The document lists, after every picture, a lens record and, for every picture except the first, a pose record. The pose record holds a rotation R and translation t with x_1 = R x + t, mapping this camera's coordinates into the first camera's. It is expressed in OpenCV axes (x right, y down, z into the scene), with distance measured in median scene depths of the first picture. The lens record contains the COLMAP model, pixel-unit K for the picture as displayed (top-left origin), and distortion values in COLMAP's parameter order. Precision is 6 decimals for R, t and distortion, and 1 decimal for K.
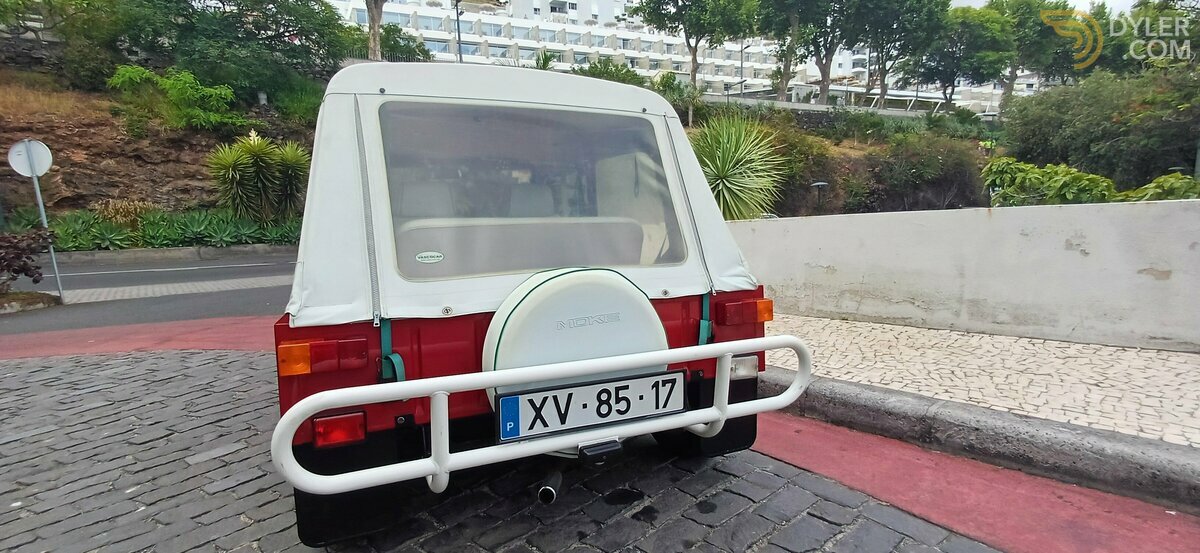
lens RADIAL K [[555.6, 0, 587.3], [0, 555.6, 278.6], [0, 0, 1]] dist [0.005522, 0.001465]
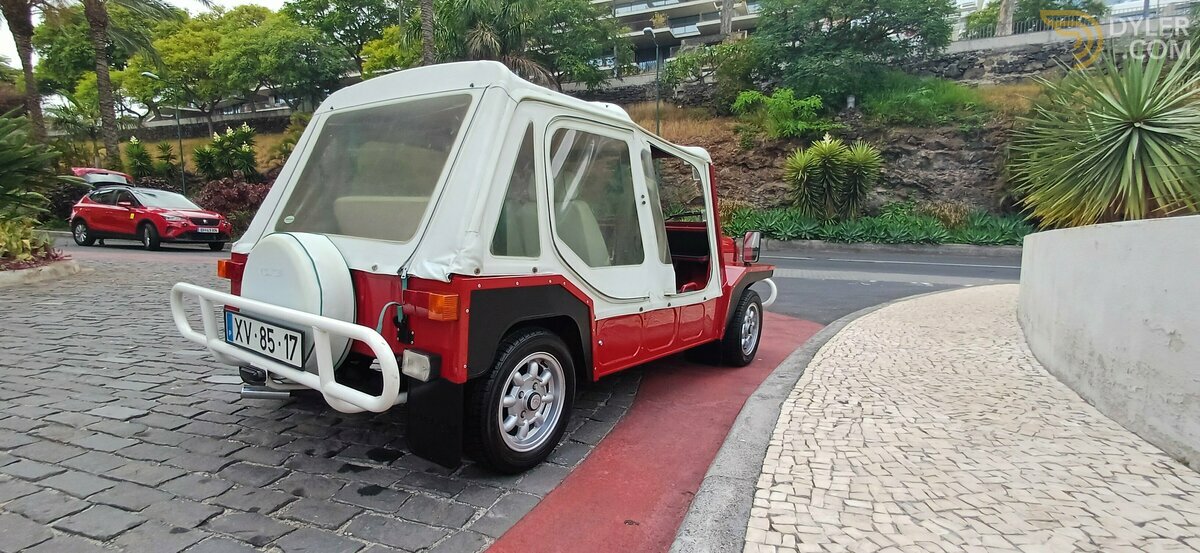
lens RADIAL K [[555.6, 0, 583.4], [0, 555.6, 279.4], [0, 0, 1]] dist [0.005522, 0.001465]
pose [[0.504692, 0.126667, -0.853956, 0.107391], [-0.127767, 0.989244, 0.071223, -0.006677], [0.853793, 0.073162, 0.515447, 0.070687]]
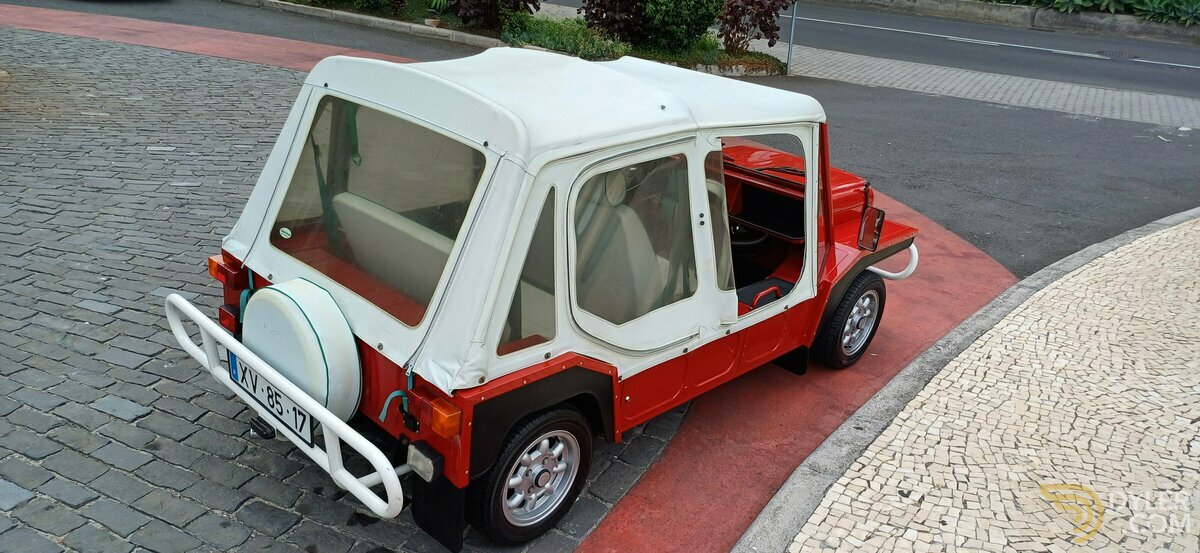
lens RADIAL K [[894.9, 0, 593.1], [0, 894.9, 285.1], [0, 0, 1]] dist [0.060142, -0.041921]
pose [[0.375874, 0.411343, -0.830371, 0.137174], [-0.172177, 0.911477, 0.373583, -0.064485], [0.910535, 0.002550, 0.413424, 0.060624]]
